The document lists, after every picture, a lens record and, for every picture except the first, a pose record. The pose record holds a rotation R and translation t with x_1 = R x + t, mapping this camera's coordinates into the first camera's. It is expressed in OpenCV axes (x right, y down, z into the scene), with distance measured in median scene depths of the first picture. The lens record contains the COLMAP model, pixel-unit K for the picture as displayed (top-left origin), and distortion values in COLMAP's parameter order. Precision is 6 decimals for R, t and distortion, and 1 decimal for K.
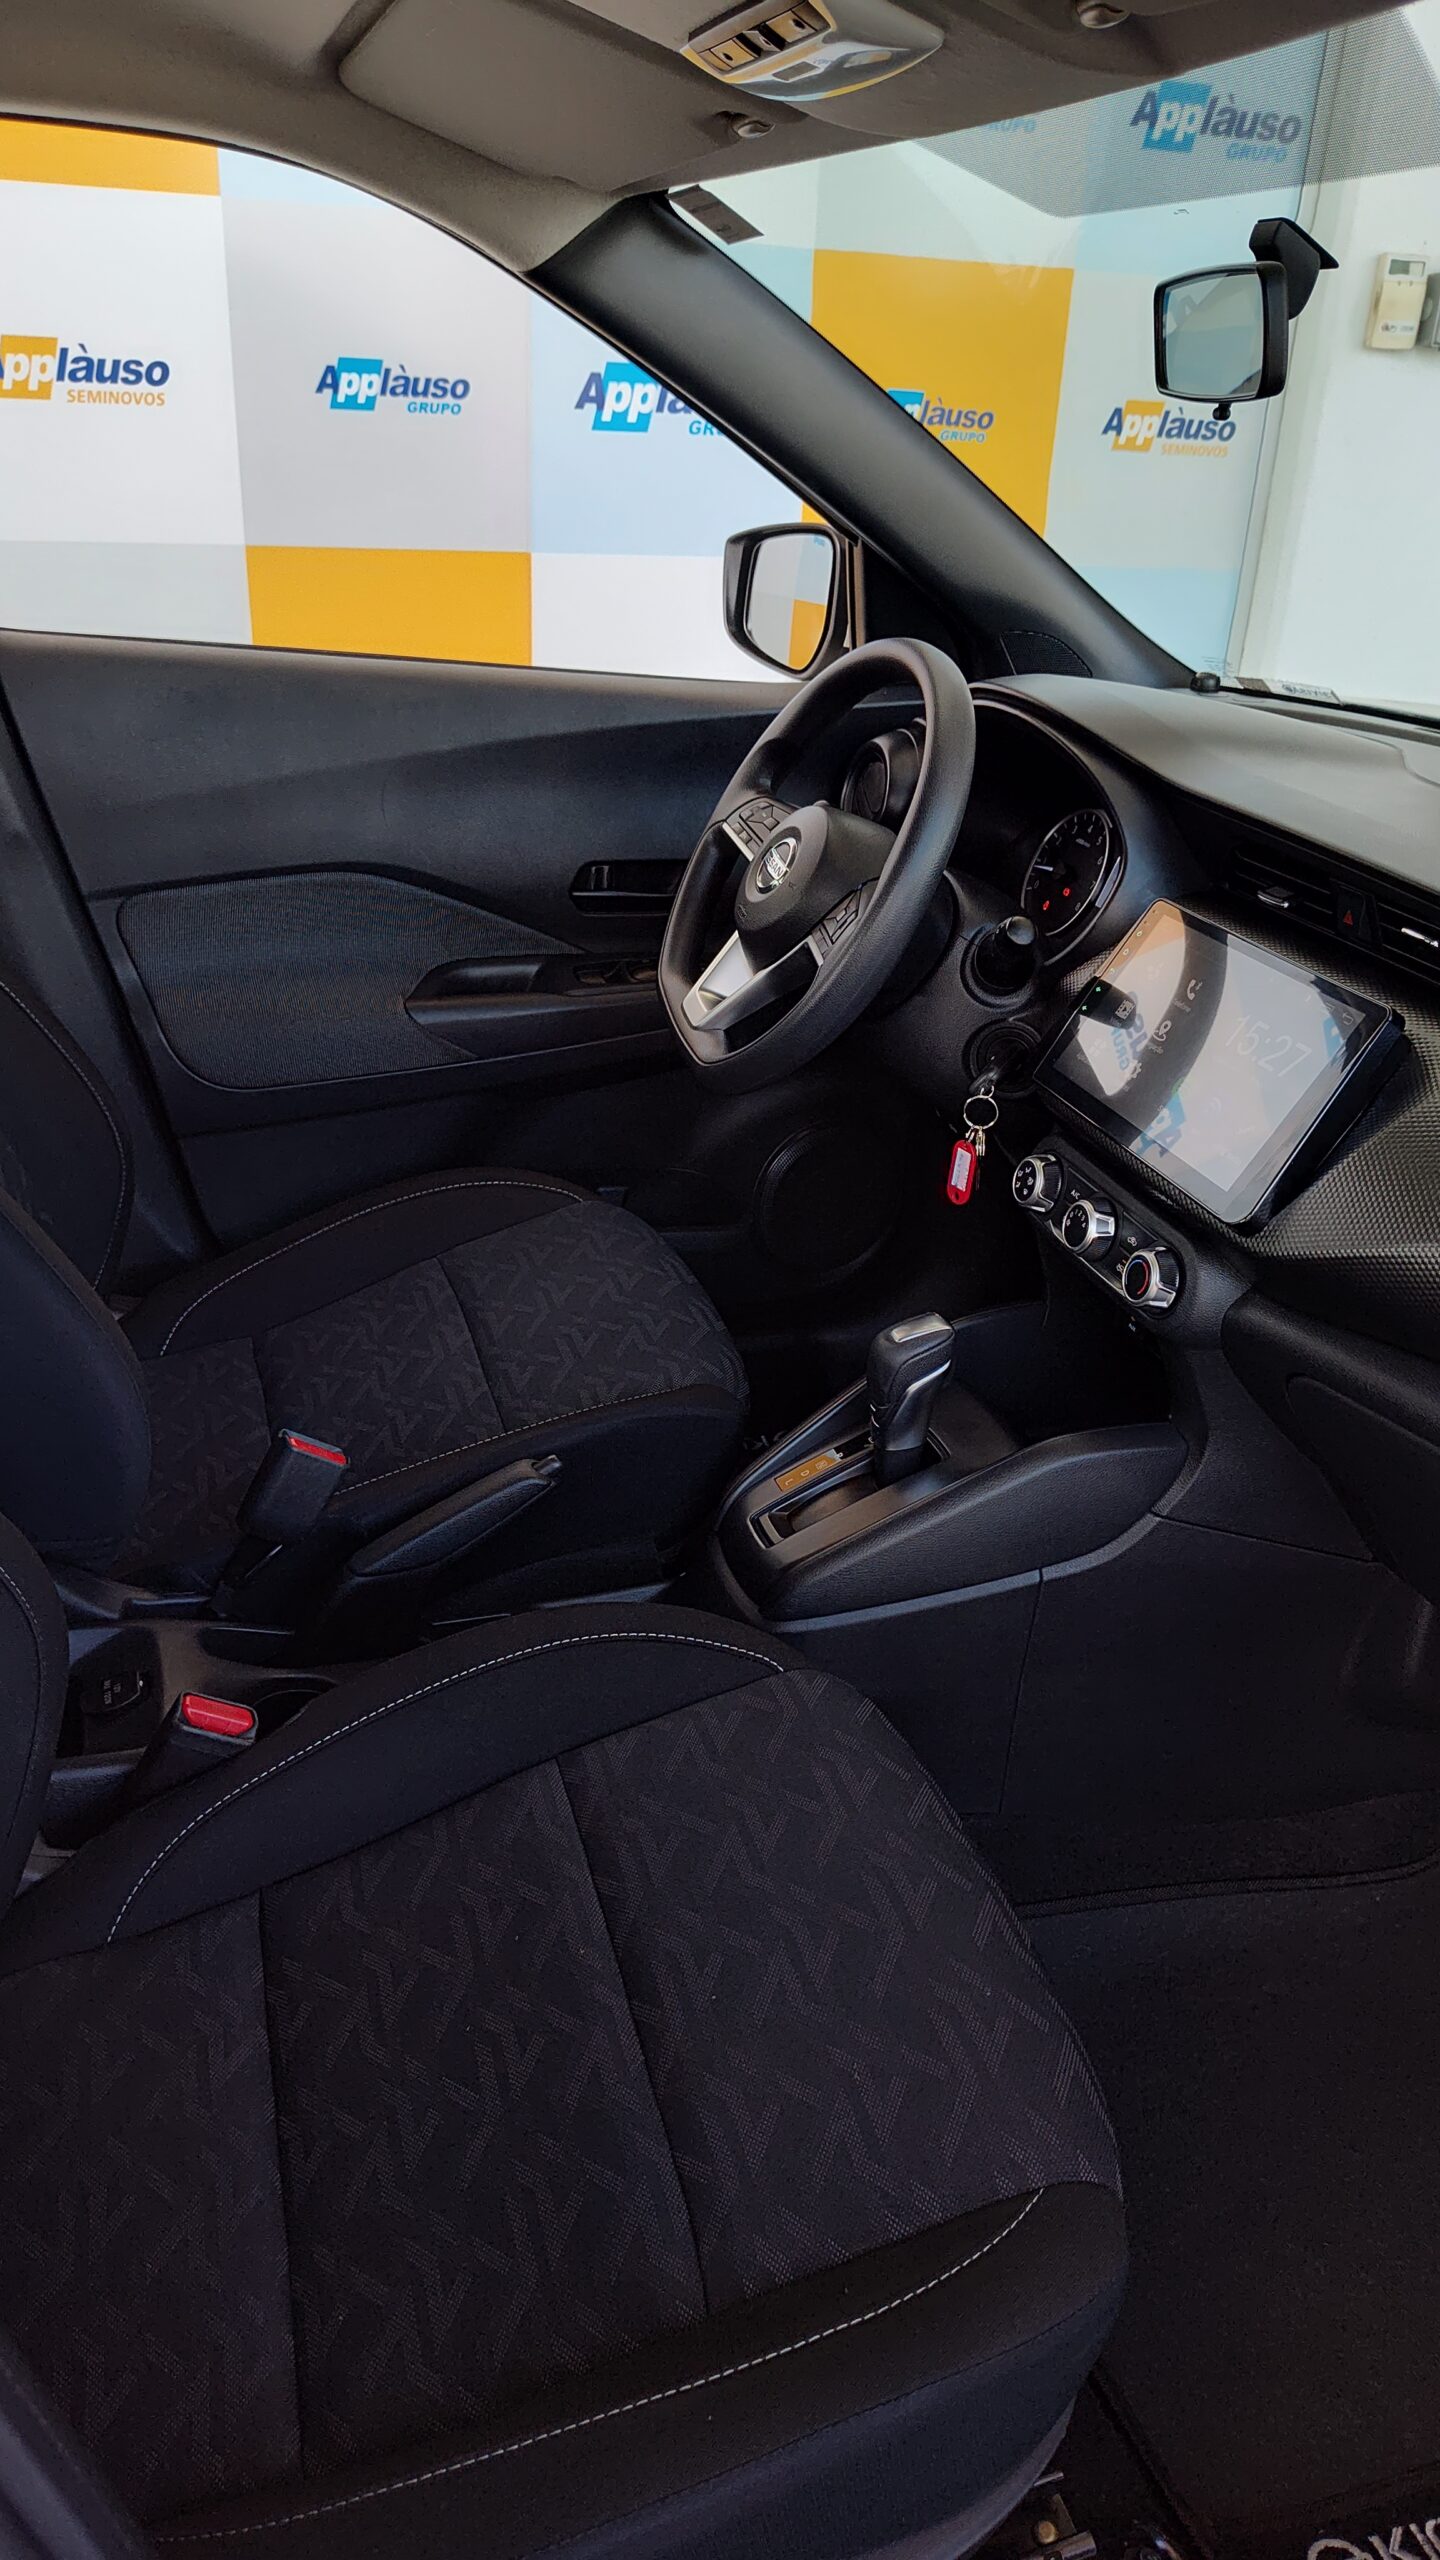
lens RADIAL K [[1733.2, 0, 775.1], [0, 1733.2, 1313.2], [0, 0, 1]] dist [-0.003160, -0.005419]
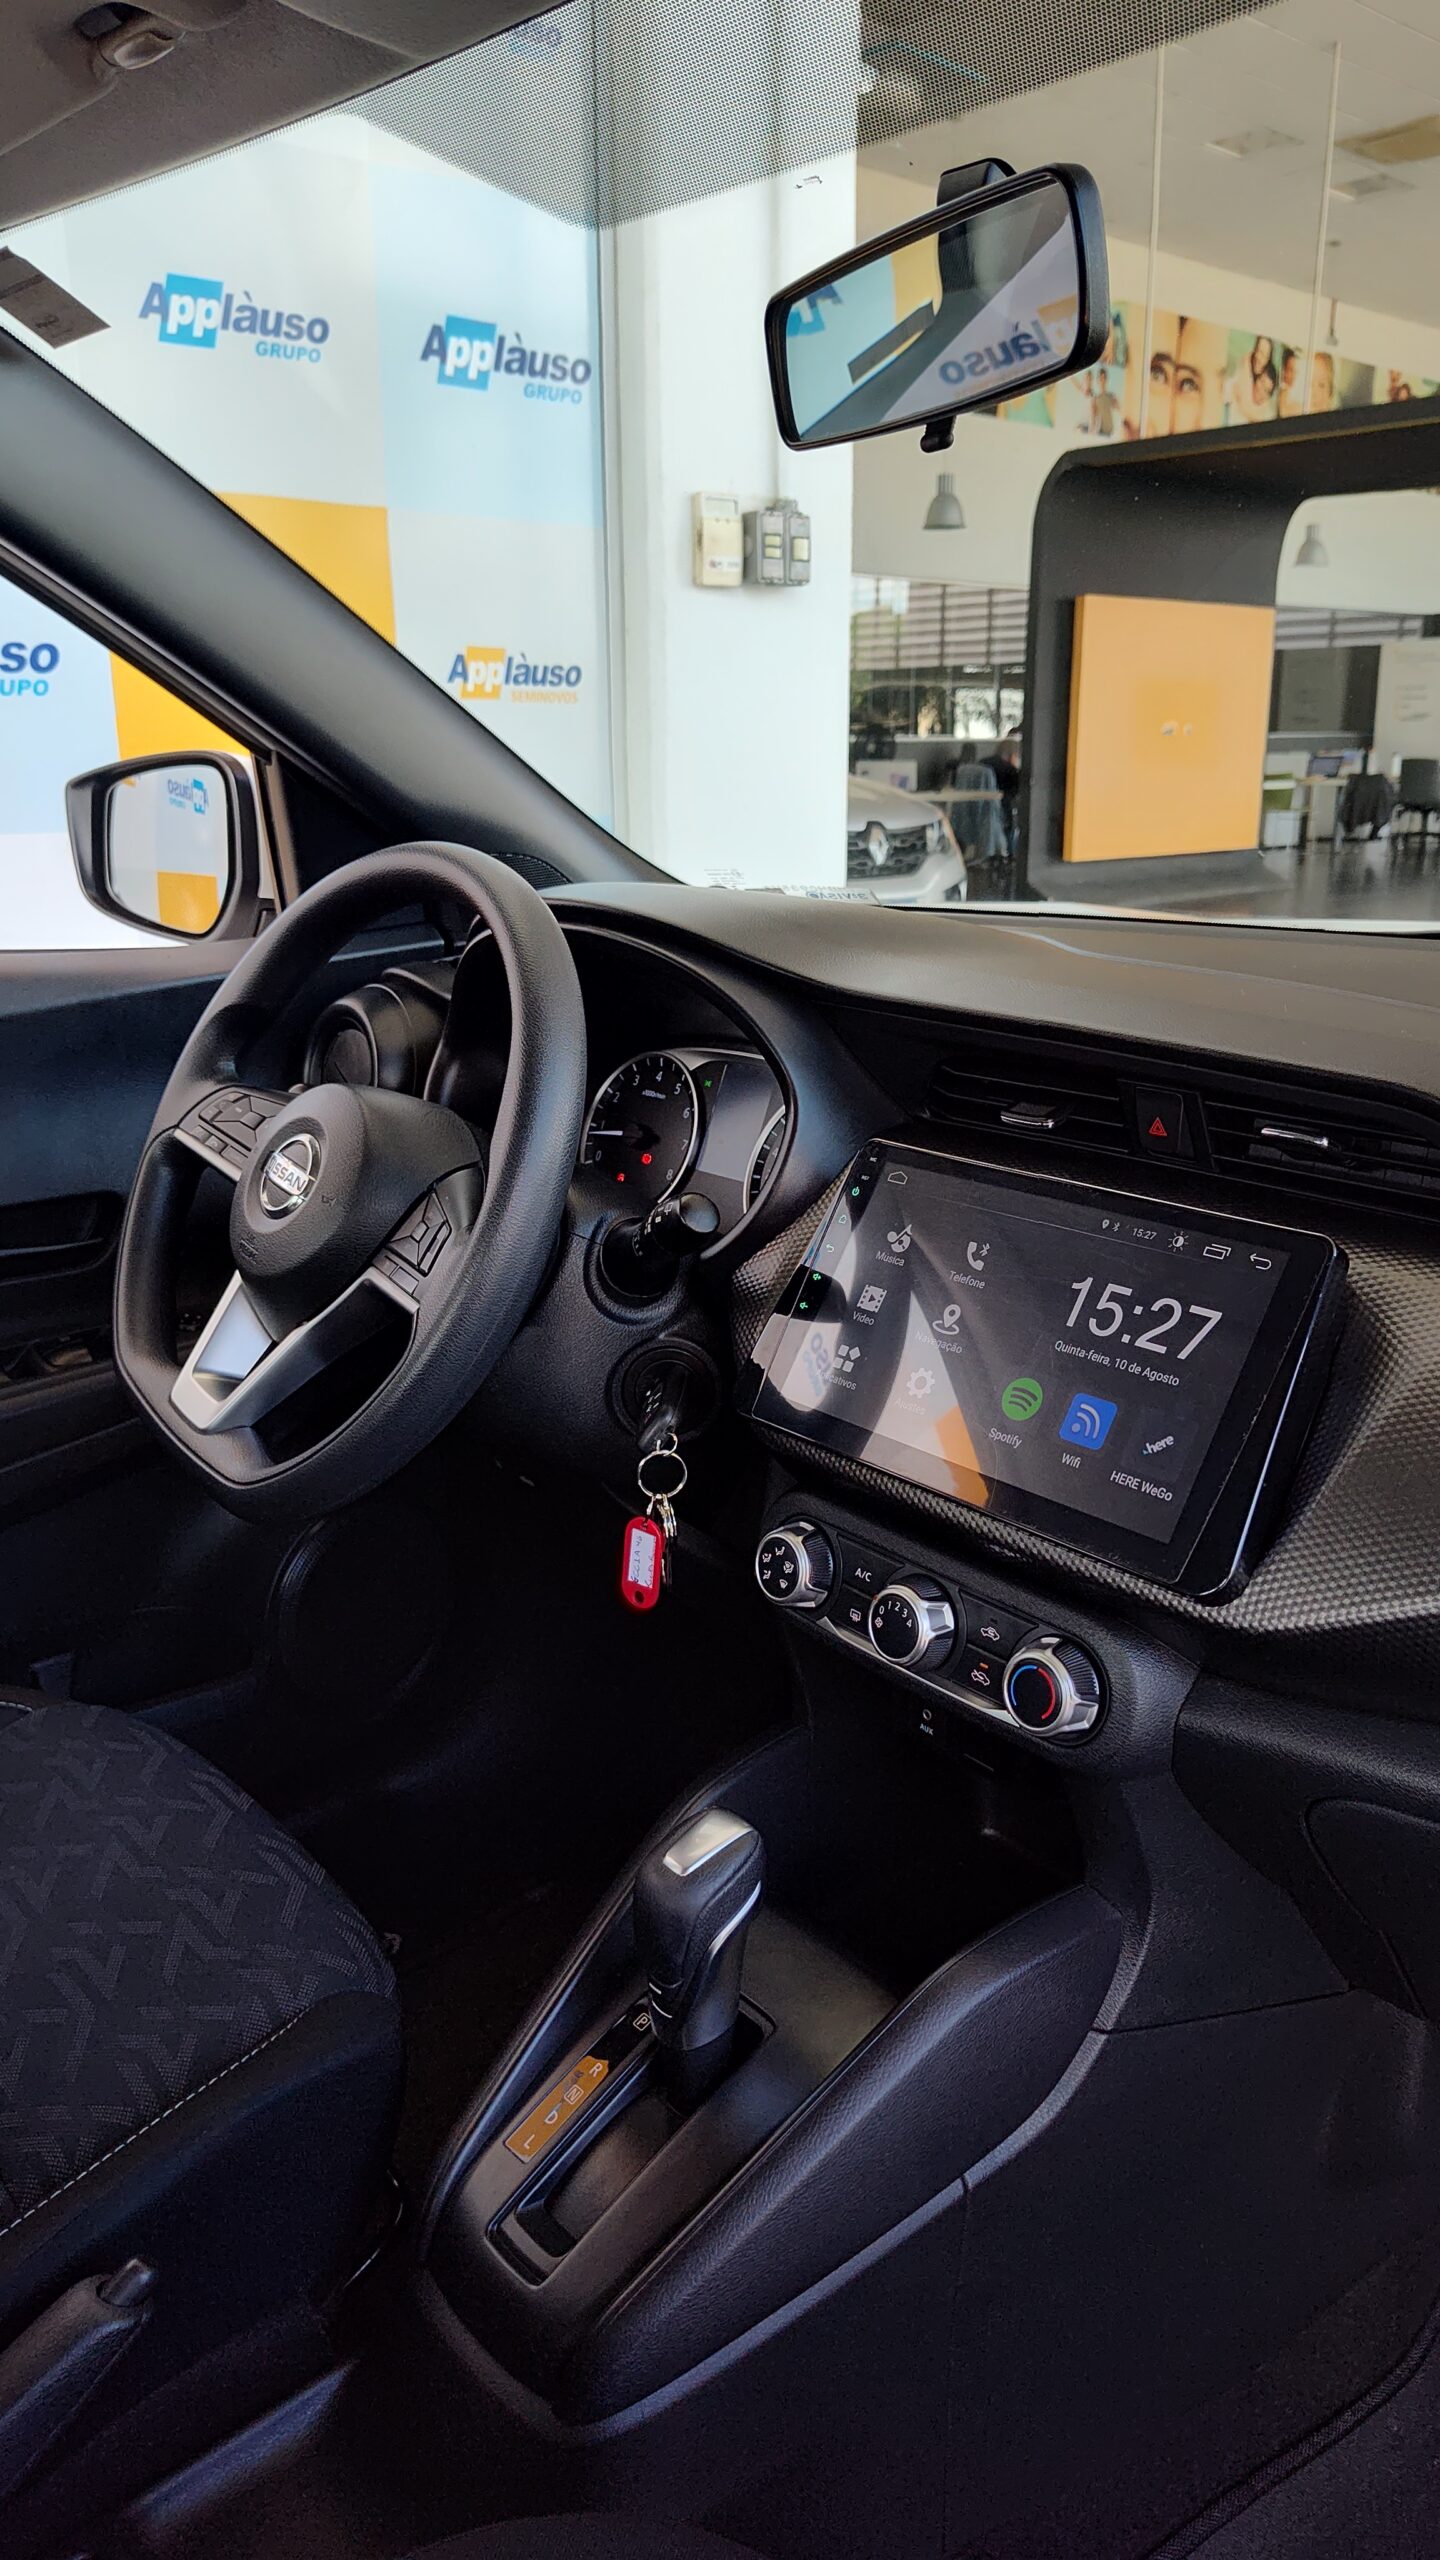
lens RADIAL K [[1747.7, 0, 726.9], [0, 1747.7, 1297.1], [0, 0, 1]] dist [0.043431, -0.064443]
pose [[0.926233, -0.165355, 0.338748, -0.080782], [0.220060, 0.966816, -0.129771, -0.086164], [-0.306048, 0.194744, 0.931885, 0.319086]]
